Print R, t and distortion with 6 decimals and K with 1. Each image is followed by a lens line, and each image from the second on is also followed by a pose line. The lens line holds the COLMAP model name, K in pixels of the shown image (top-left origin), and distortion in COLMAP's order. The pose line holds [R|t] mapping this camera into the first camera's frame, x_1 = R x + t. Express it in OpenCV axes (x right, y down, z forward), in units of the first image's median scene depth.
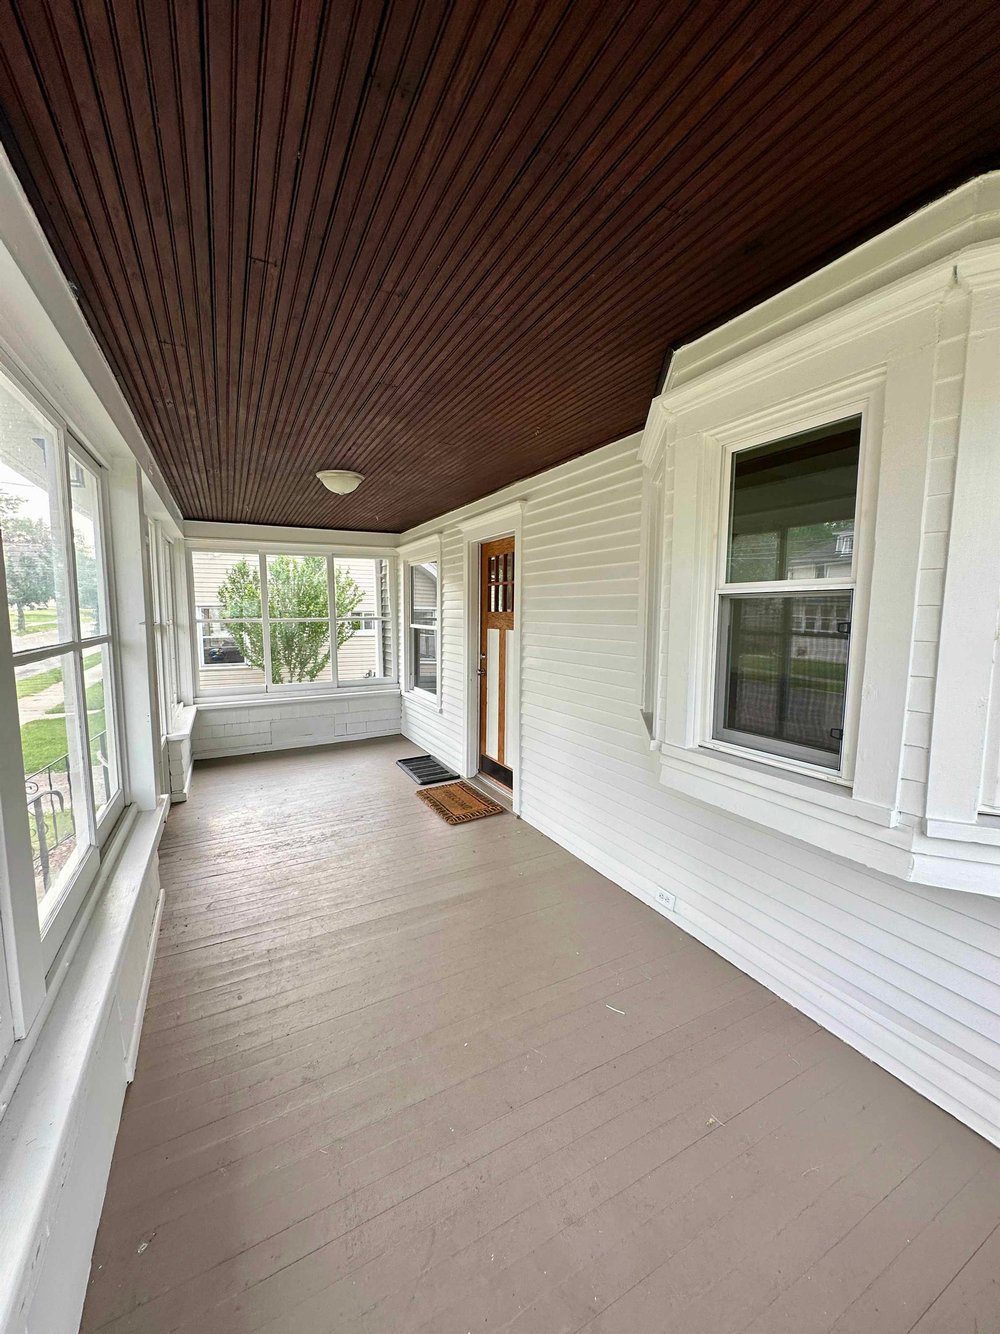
lens RADIAL K [[532.6, 0, 501.1], [0, 532.6, 667.4], [0, 0, 1]] dist [-0.000929, -0.000050]
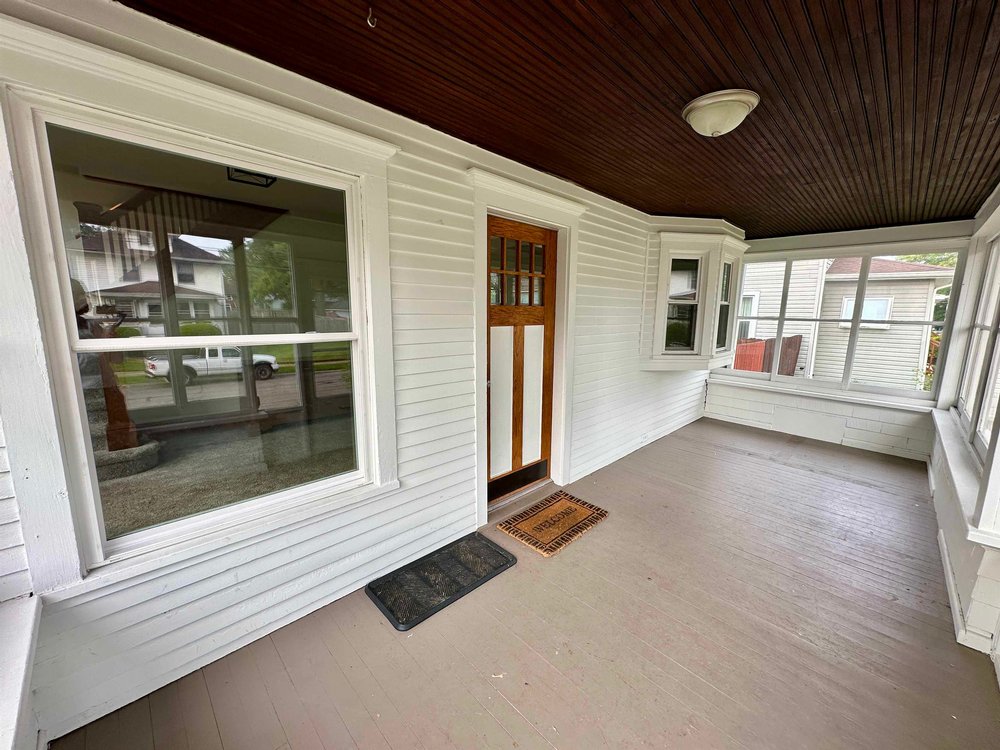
lens RADIAL K [[399.2, 0, 499.0], [0, 399.2, 378.2], [0, 0, 1]] dist [-0.000929, -0.000050]
pose [[-0.299141, -0.163686, 0.940065, -0.701151], [0.086642, 0.976448, 0.197592, -0.133161], [-0.950267, 0.140557, -0.277914, 1.352743]]
